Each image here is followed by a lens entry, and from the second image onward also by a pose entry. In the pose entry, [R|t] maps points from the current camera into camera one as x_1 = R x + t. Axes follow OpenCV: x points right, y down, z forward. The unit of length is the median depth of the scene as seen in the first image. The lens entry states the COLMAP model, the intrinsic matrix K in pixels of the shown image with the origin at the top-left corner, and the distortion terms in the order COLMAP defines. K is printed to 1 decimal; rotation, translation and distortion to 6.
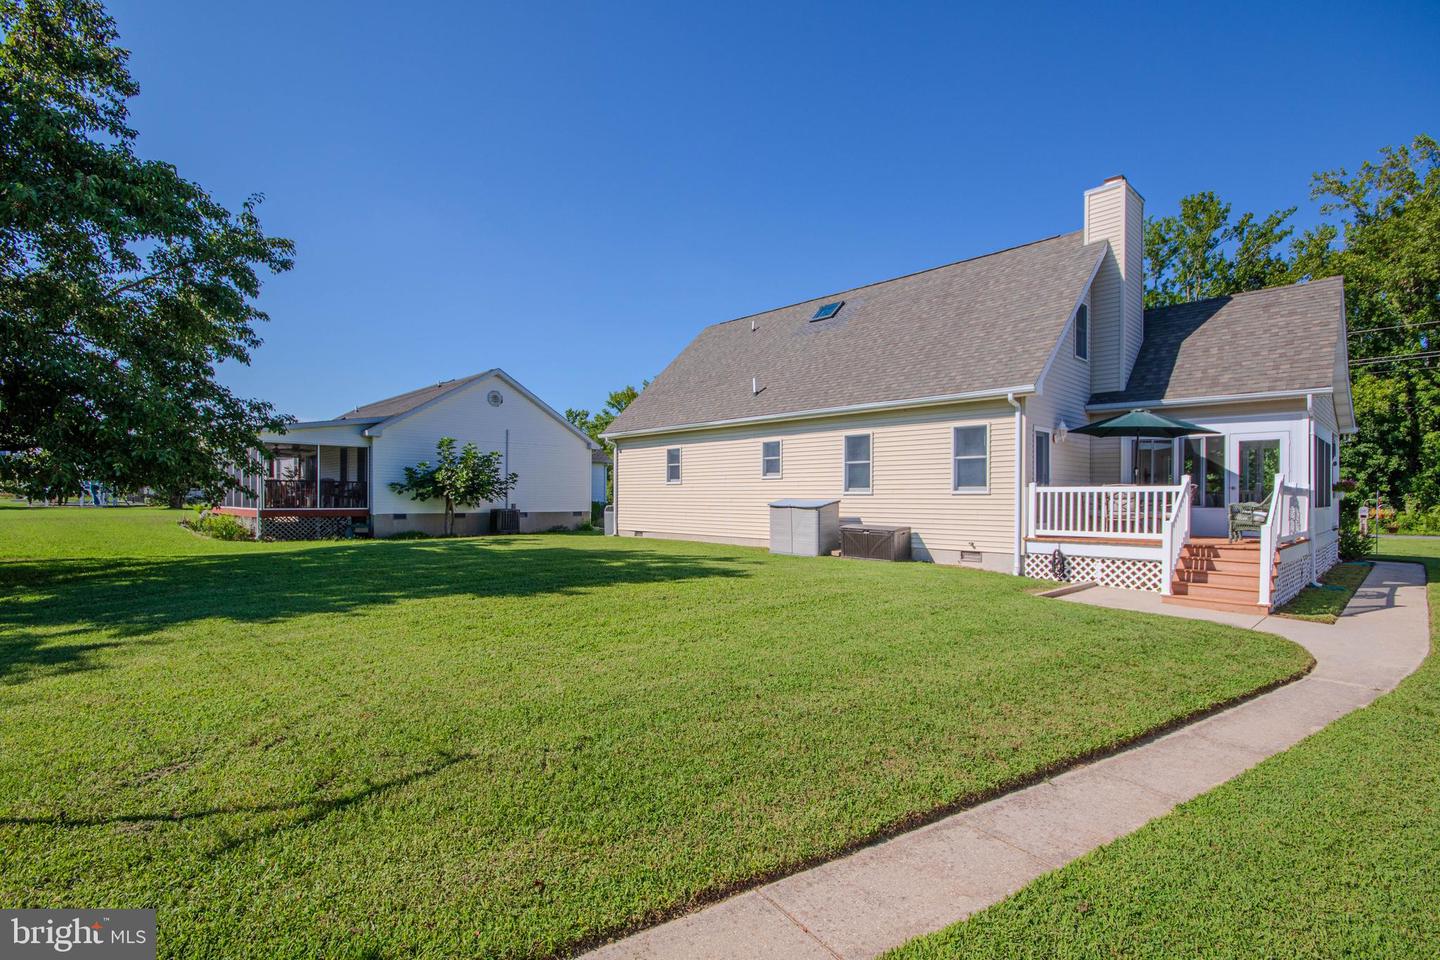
lens RADIAL K [[671.6, 0, 722.7], [0, 671.6, 499.5], [0, 0, 1]] dist [0.023912, -0.019634]
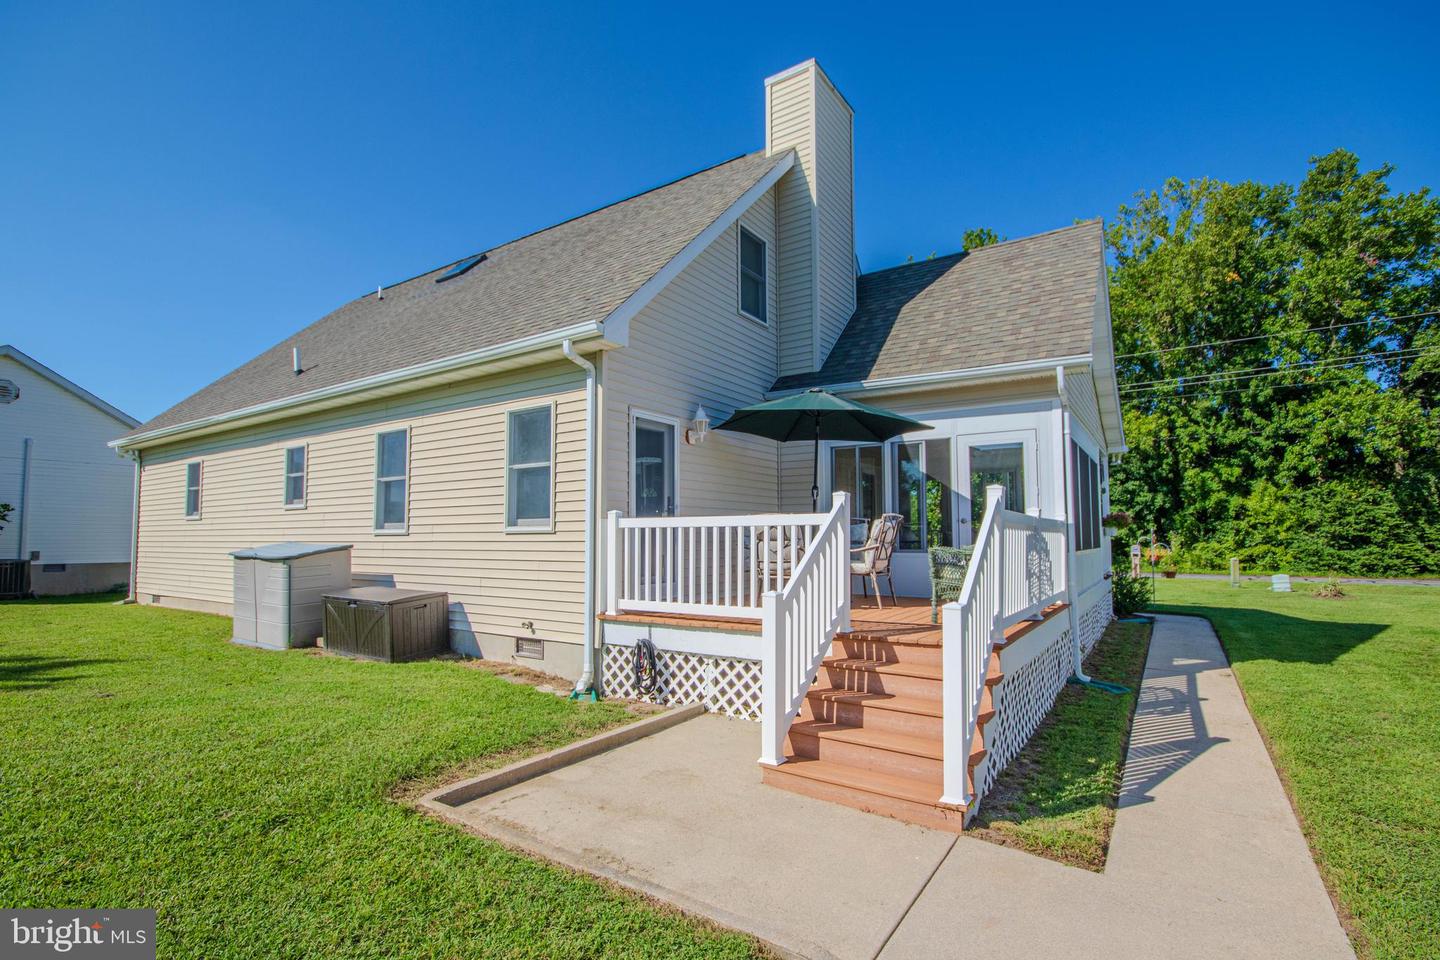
lens RADIAL K [[672.3, 0, 719.2], [0, 672.3, 501.5], [0, 0, 1]] dist [-0.000316, 0.000443]
pose [[0.978011, 0.004940, 0.208494, 0.393624], [0.007147, 0.998338, -0.057177, -0.000989], [-0.208430, 0.057410, 0.976351, 0.426957]]
